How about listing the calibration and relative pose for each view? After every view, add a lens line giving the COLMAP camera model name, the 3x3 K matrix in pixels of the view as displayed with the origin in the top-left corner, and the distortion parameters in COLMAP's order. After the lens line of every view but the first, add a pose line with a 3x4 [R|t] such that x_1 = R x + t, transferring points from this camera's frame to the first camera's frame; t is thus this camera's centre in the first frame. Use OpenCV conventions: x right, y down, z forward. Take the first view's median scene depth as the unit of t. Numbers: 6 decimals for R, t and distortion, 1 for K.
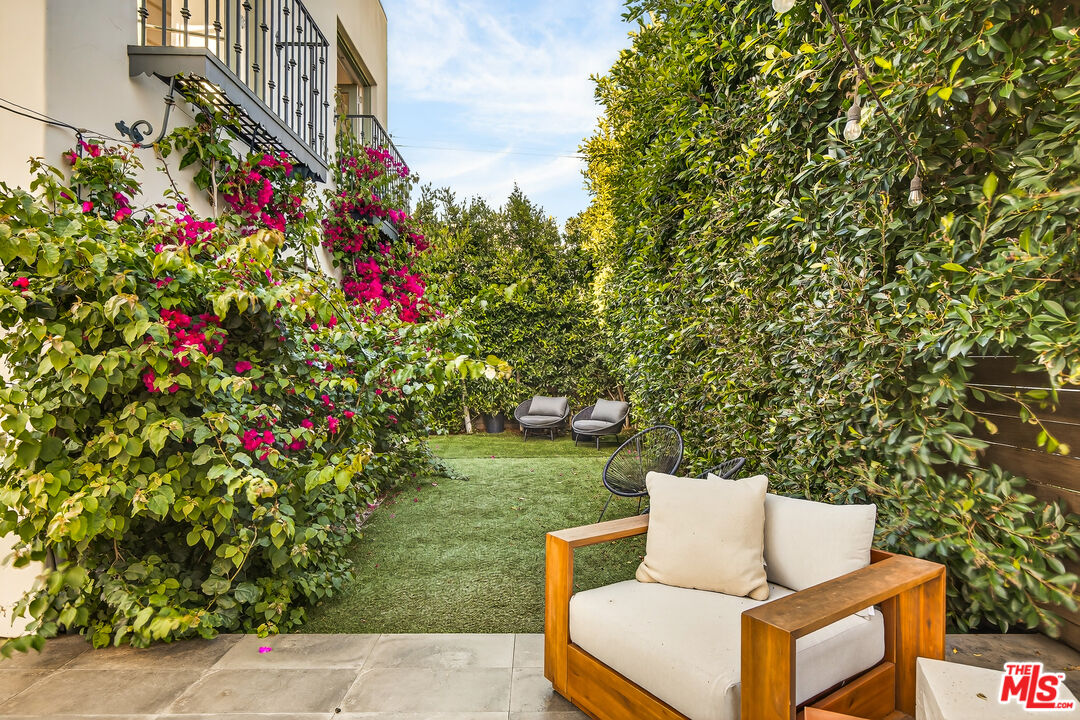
lens RADIAL K [[604.6, 0, 532.2], [0, 604.6, 363.5], [0, 0, 1]] dist [-0.004416, 0.001279]
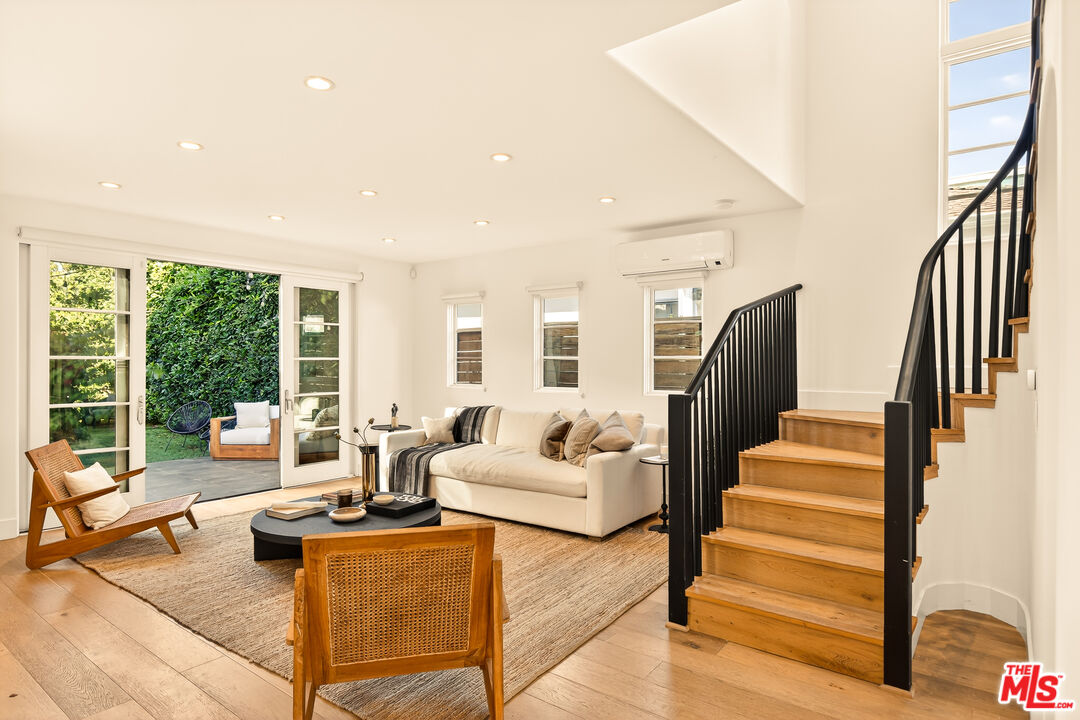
lens RADIAL K [[604.6, 0, 534.3], [0, 604.6, 362.3], [0, 0, 1]] dist [-0.004416, 0.001279]
pose [[0.634924, 0.003588, 0.772567, -0.995963], [-0.006088, 0.999981, 0.000359, -0.049439], [-0.772551, -0.004931, 0.634934, -1.813727]]
